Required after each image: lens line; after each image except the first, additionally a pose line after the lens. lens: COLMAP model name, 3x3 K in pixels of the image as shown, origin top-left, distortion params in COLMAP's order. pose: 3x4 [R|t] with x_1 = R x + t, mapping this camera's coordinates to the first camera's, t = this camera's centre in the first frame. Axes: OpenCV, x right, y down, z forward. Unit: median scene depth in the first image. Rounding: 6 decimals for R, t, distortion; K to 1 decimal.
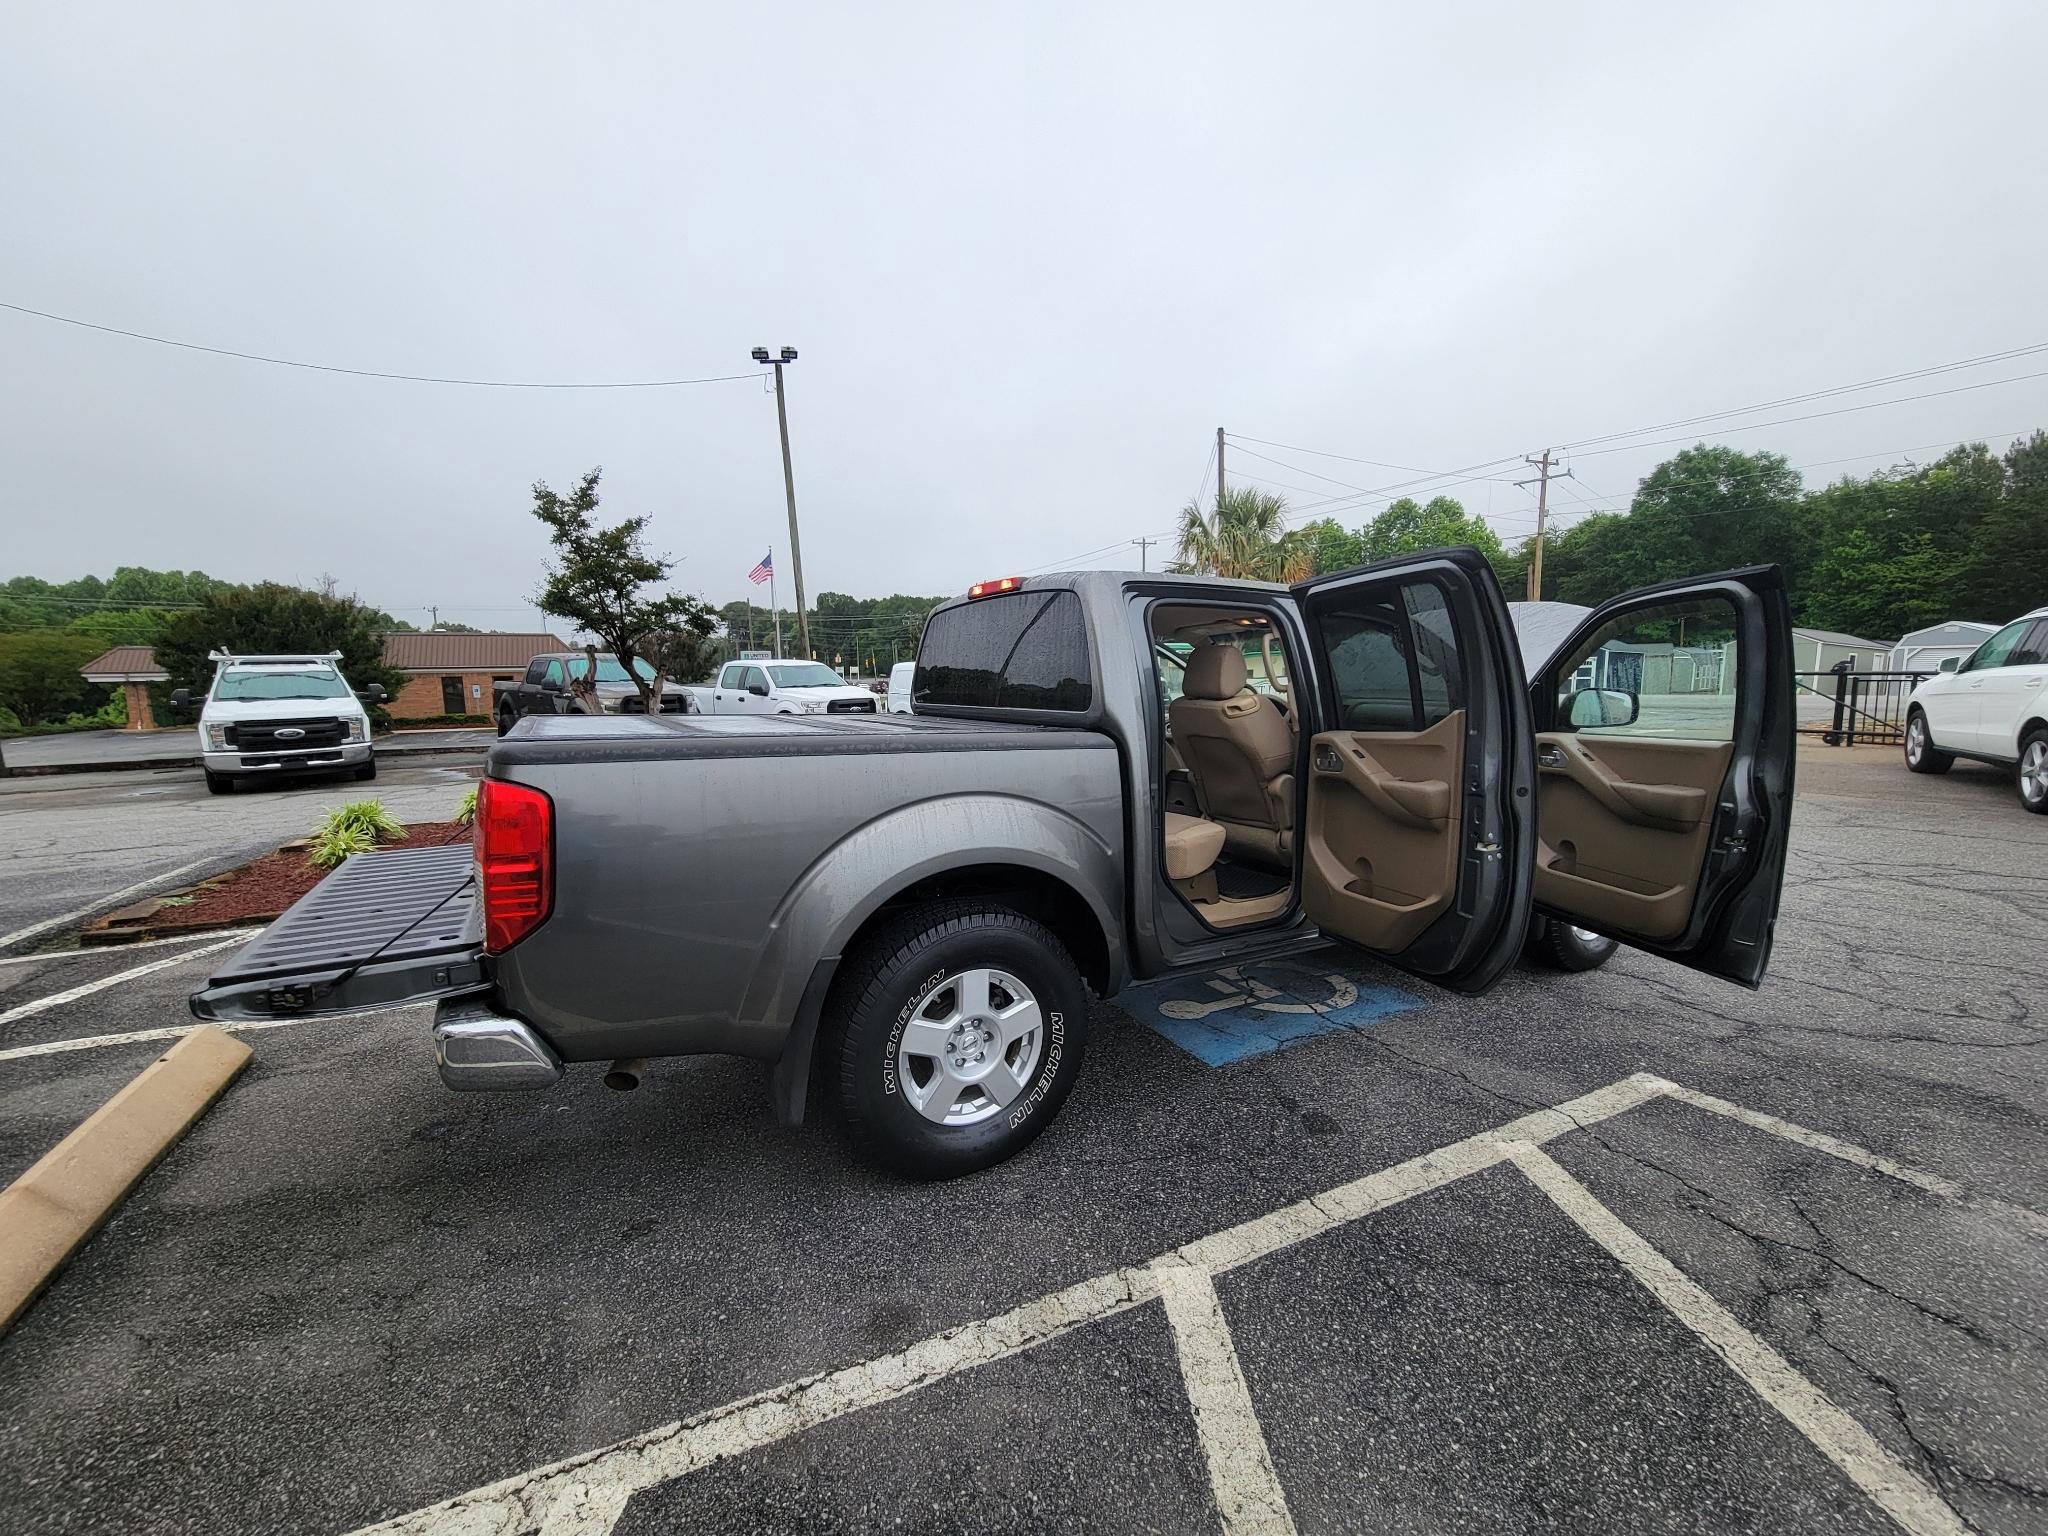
lens RADIAL K [[834.7, 0, 1030.6], [0, 834.7, 772.8], [0, 0, 1]] dist [-0.000368, 0.000063]
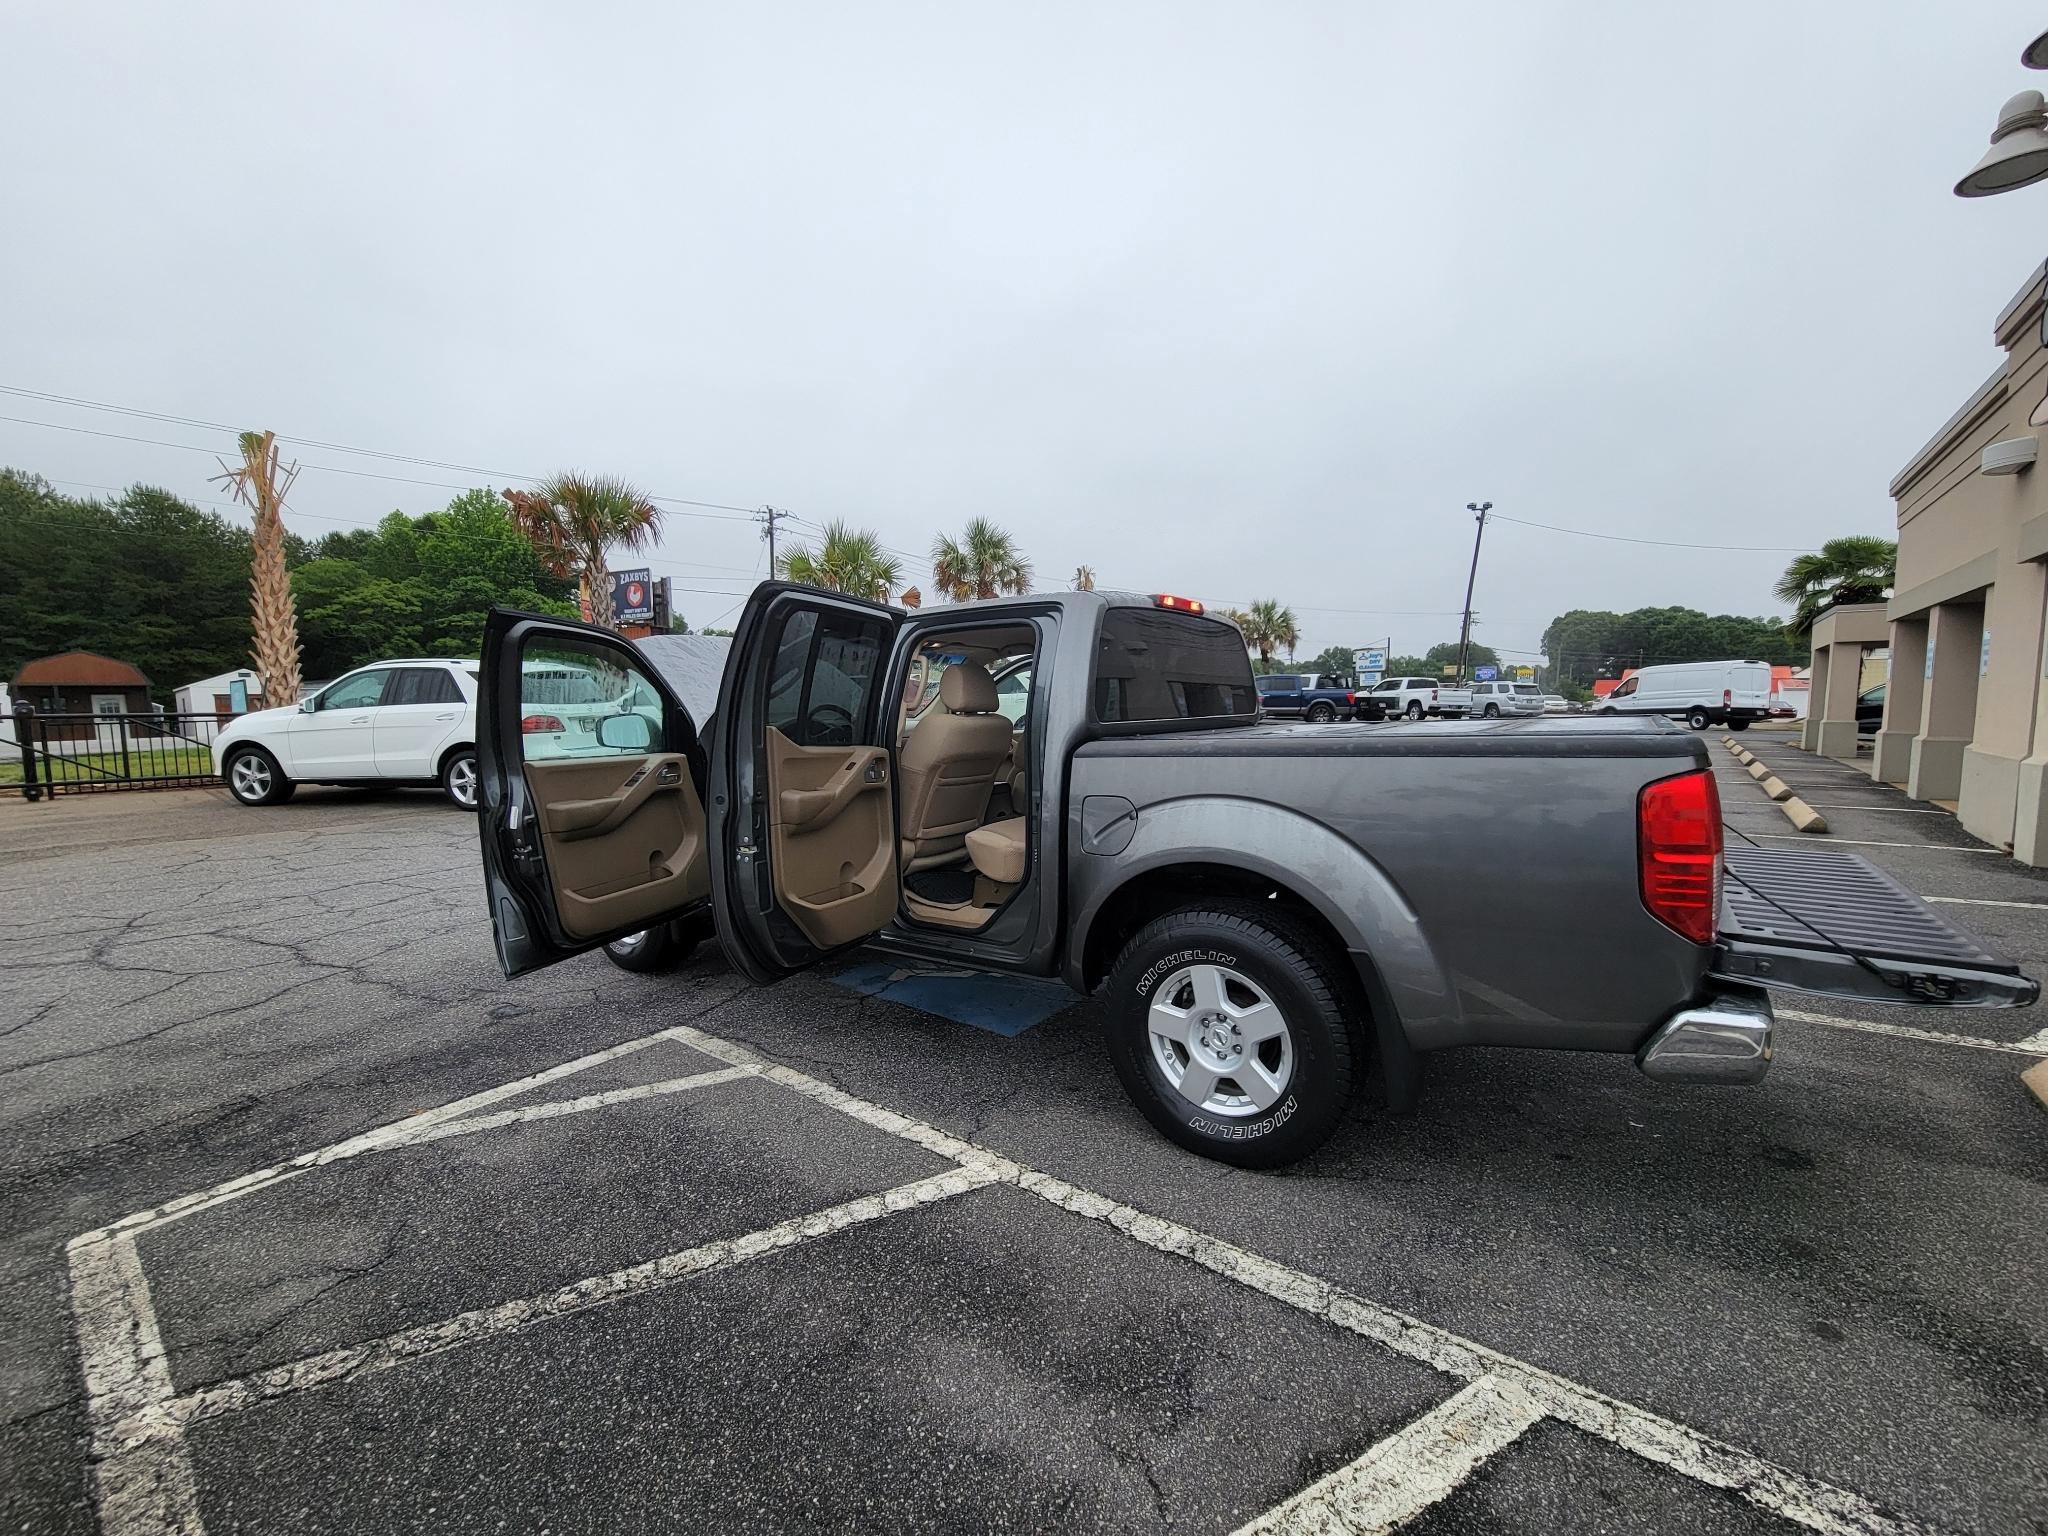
lens RADIAL K [[834.7, 0, 1034.3], [0, 834.7, 774.3], [0, 0, 1]] dist [-0.000368, 0.000063]
pose [[-0.423915, -0.064320, 0.903415, -0.424234], [0.121379, 0.984442, 0.127044, -0.076588], [-0.897532, 0.163511, -0.409513, 0.747302]]
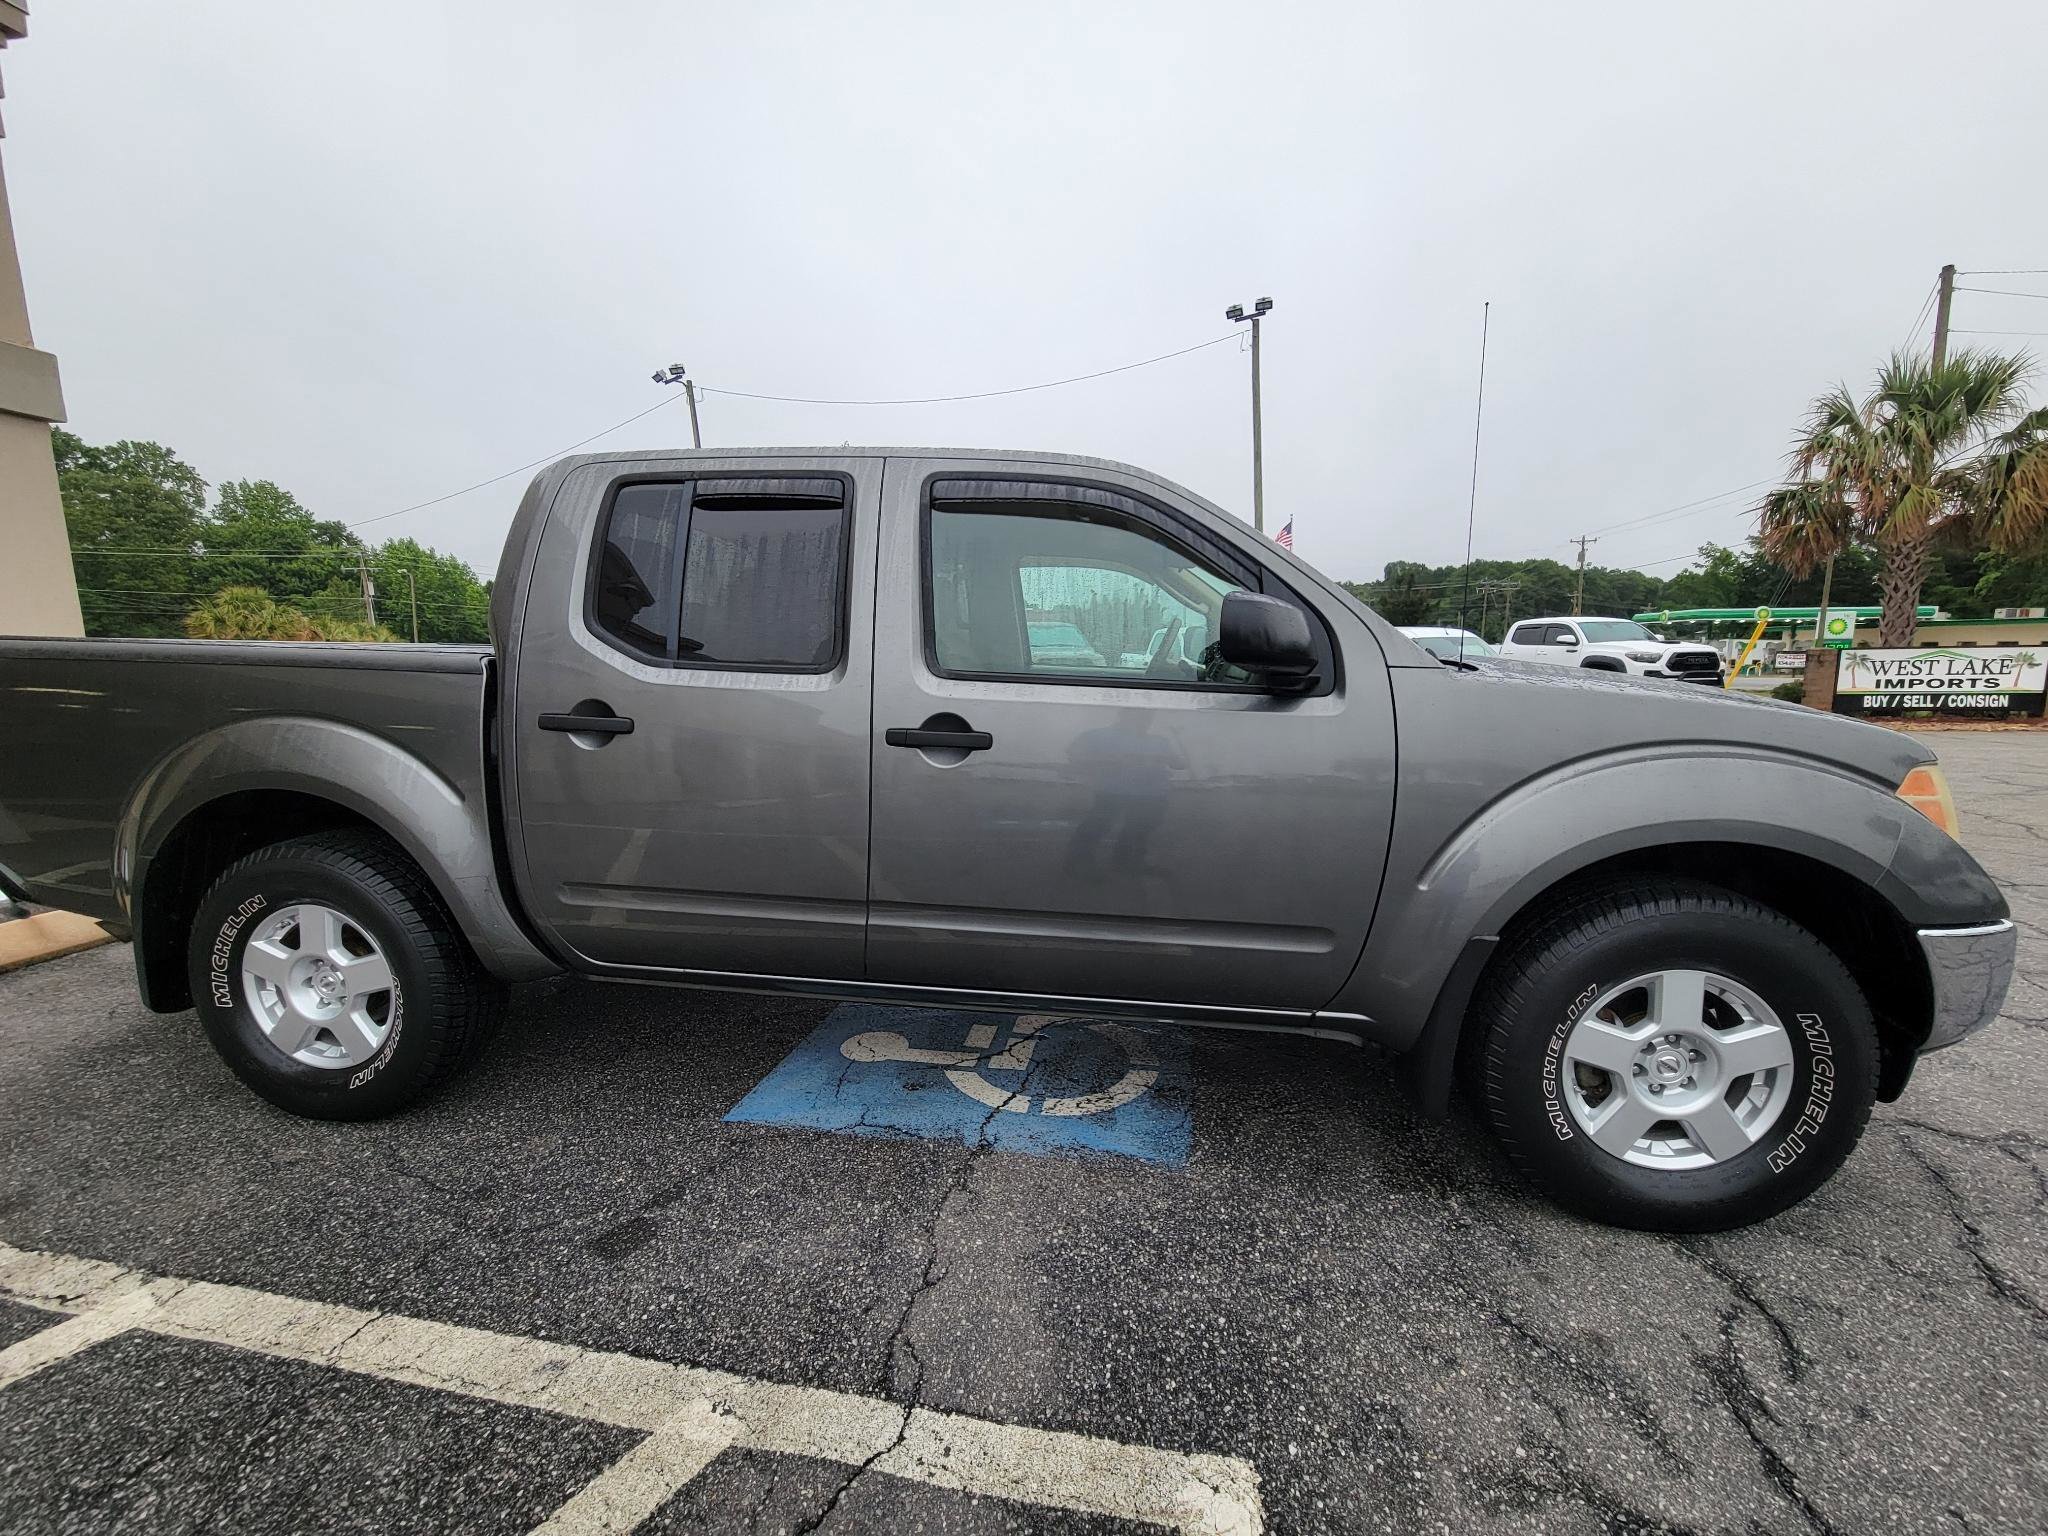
lens RADIAL K [[834.7, 0, 1032.1], [0, 834.7, 771.6], [0, 0, 1]] dist [-0.000368, 0.000063]
pose [[0.797821, 0.094787, -0.595396, 0.364701], [-0.077694, 0.995493, 0.054374, -0.006970], [0.597867, 0.002878, 0.801590, 0.244119]]
